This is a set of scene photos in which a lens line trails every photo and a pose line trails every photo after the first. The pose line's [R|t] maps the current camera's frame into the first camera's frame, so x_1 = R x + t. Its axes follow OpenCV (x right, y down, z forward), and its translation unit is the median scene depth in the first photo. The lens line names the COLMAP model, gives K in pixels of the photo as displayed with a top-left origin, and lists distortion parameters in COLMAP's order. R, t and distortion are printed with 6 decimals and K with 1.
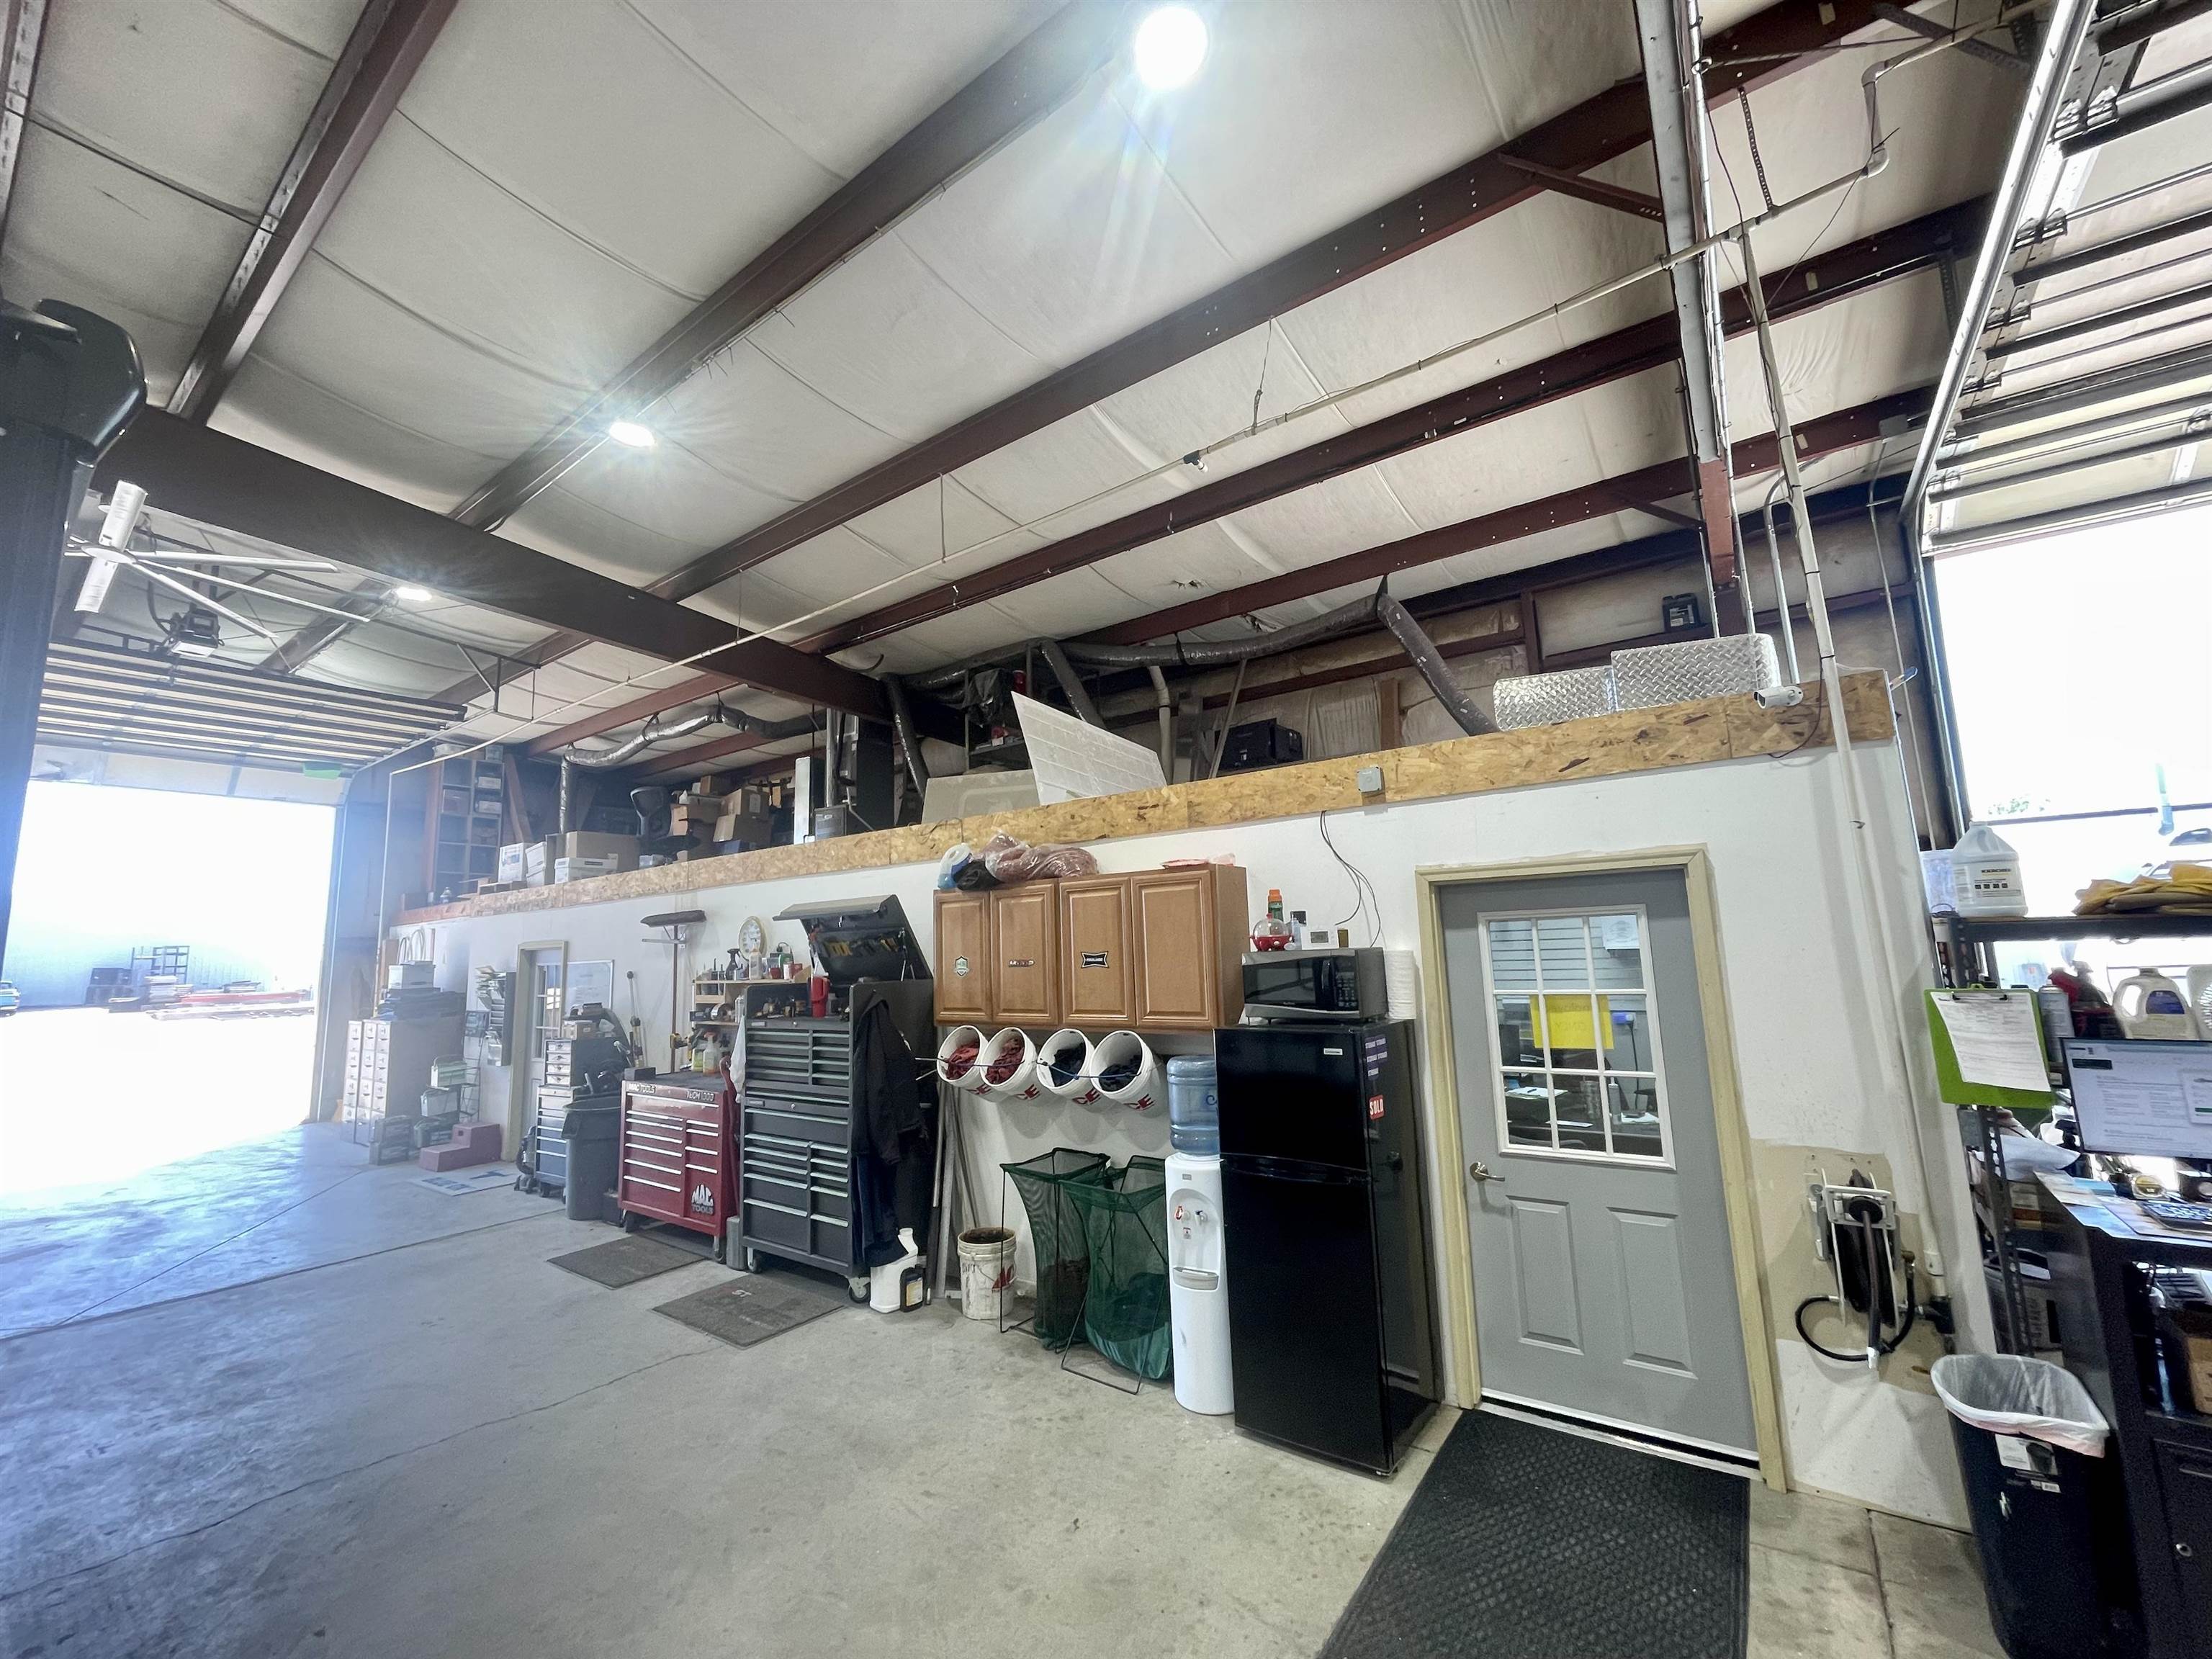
lens RADIAL K [[898.8, 0, 1099.4], [0, 898.8, 825.0], [0, 0, 1]] dist [0.000438, -0.000452]
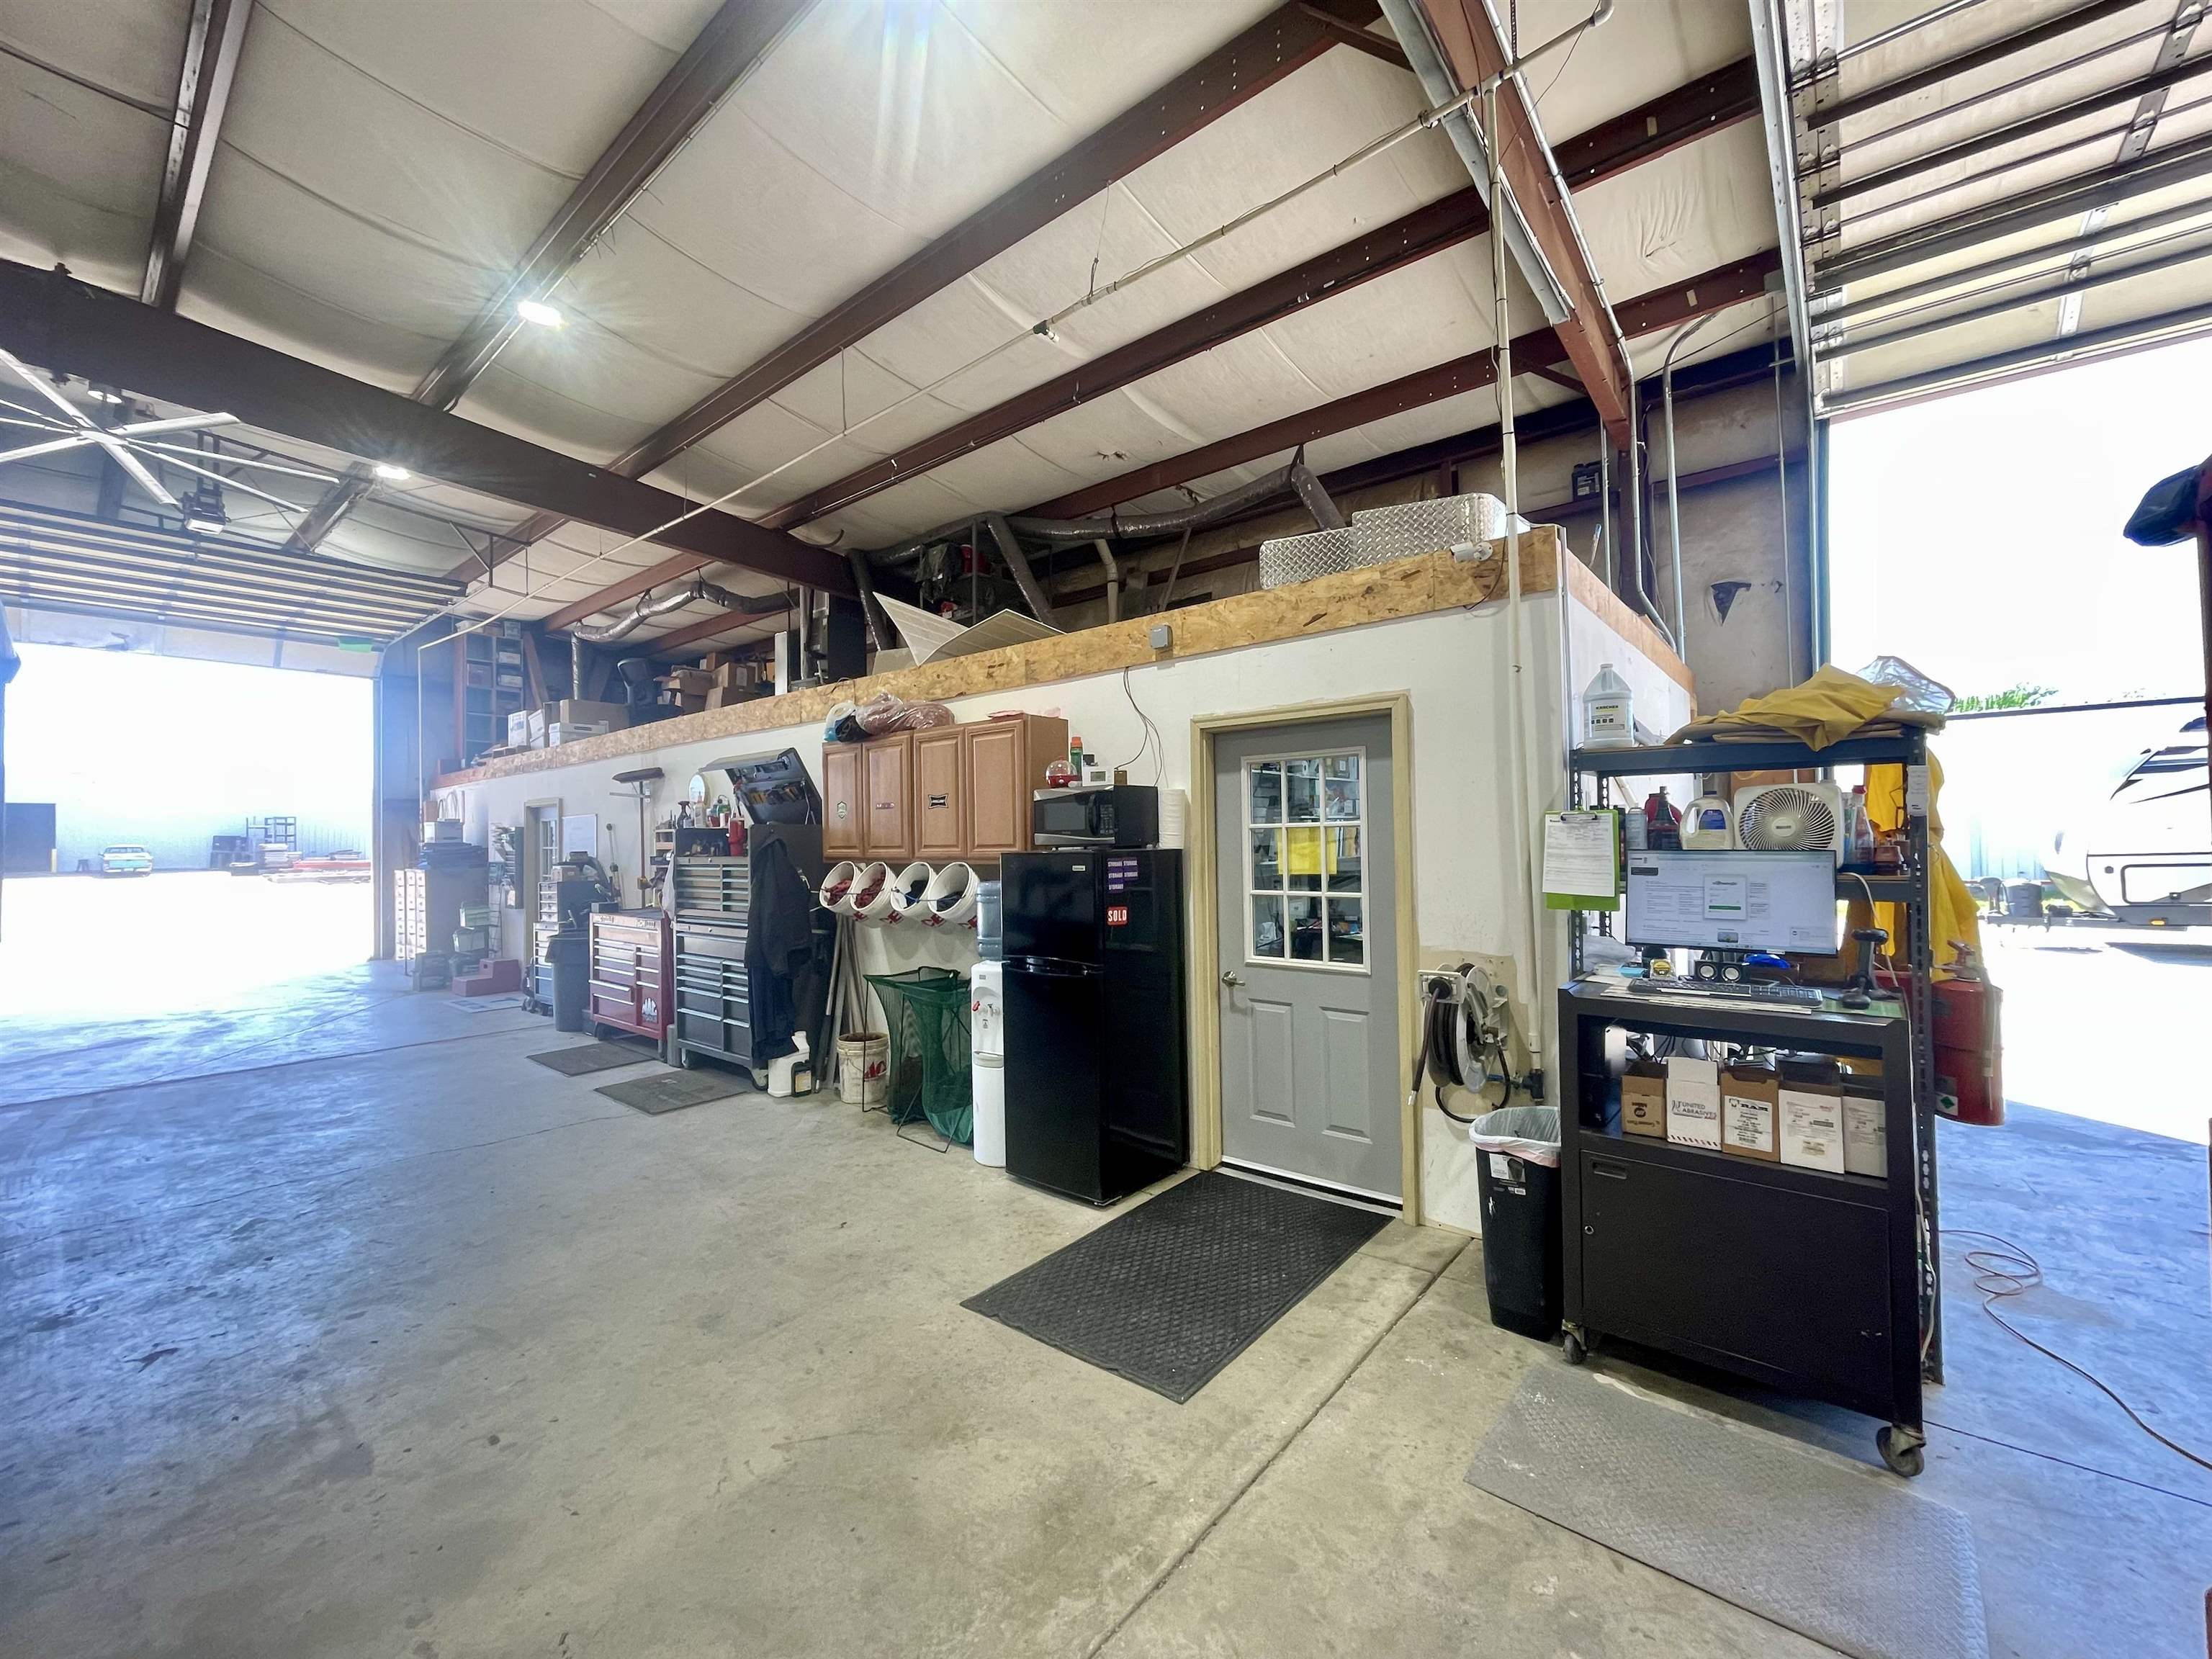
lens RADIAL K [[895.0, 0, 1094.3], [0, 895.0, 822.4], [0, 0, 1]] dist [-0.000161, -0.000267]
pose [[0.997867, 0.016022, -0.063283, 0.238793], [-0.008241, 0.992575, 0.121351, 0.035139], [0.064757, -0.120571, 0.990590, -0.095582]]
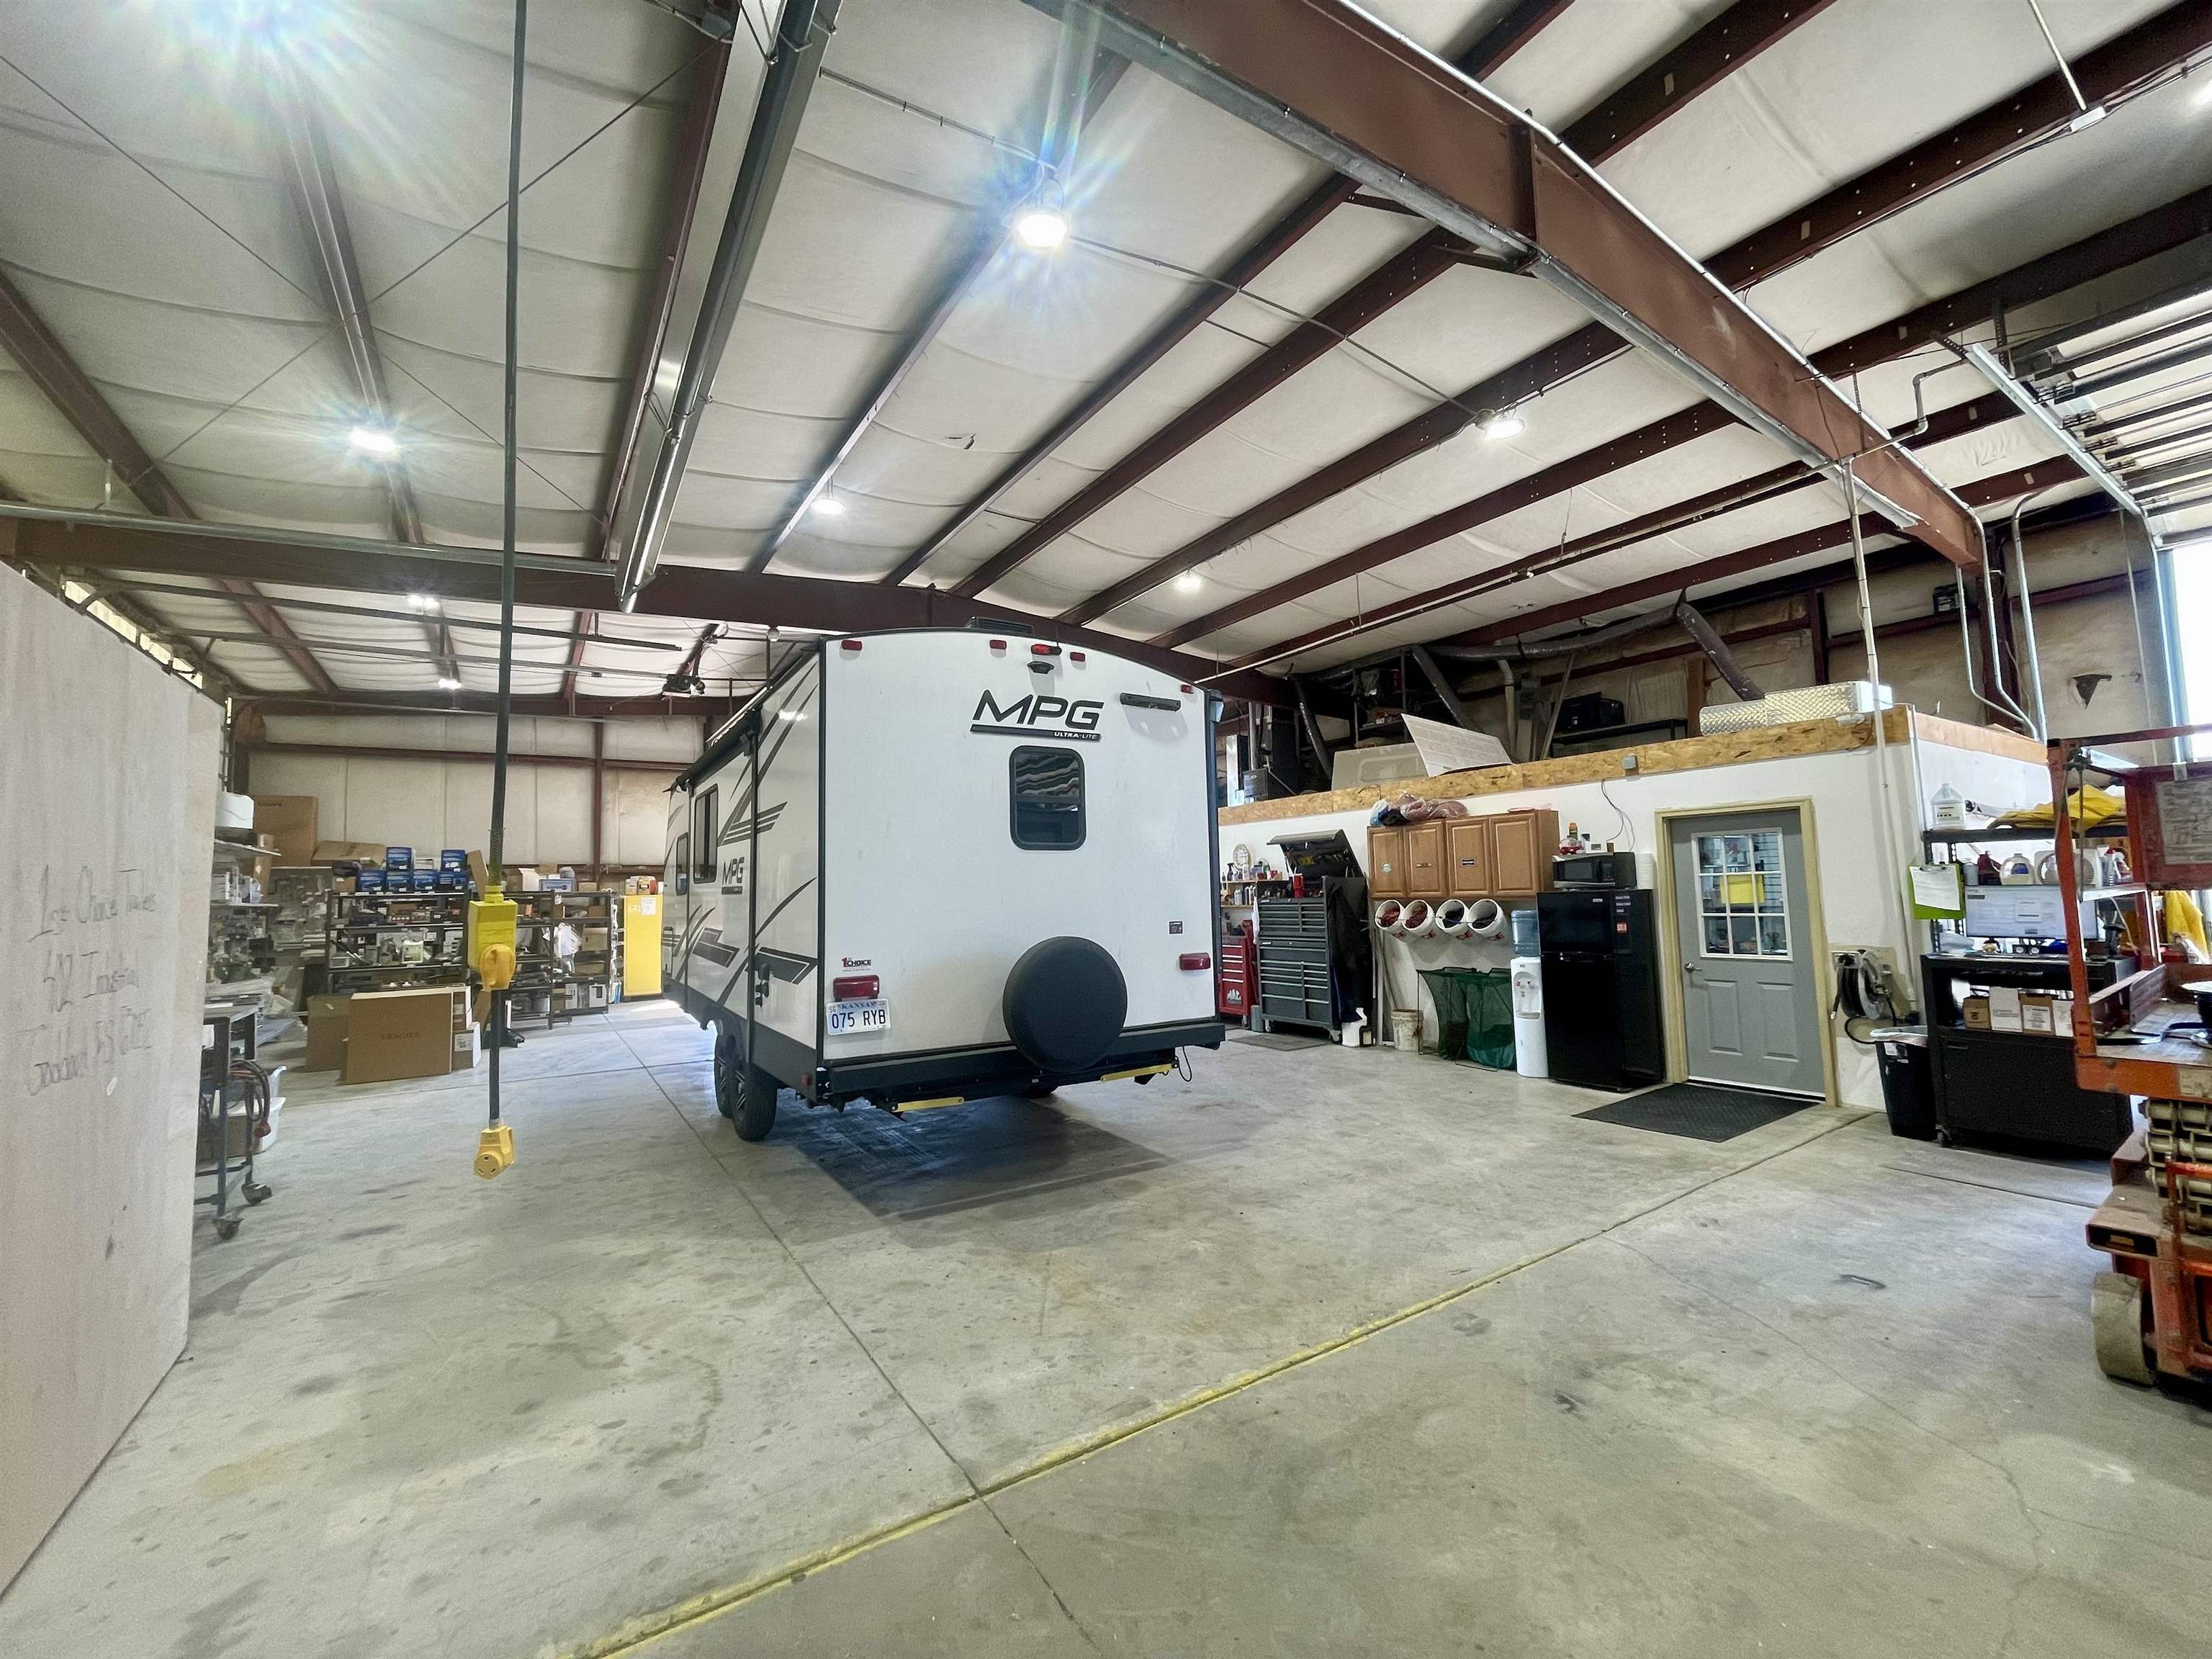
lens RADIAL K [[886.2, 0, 1106.0], [0, 886.2, 824.3], [0, 0, 1]] dist [0.000024, 0.000350]
pose [[0.936282, -0.018495, -0.350762, -0.056371], [0.043009, 0.997135, 0.062225, -0.067571], [0.348606, -0.073346, 0.934395, -0.884195]]
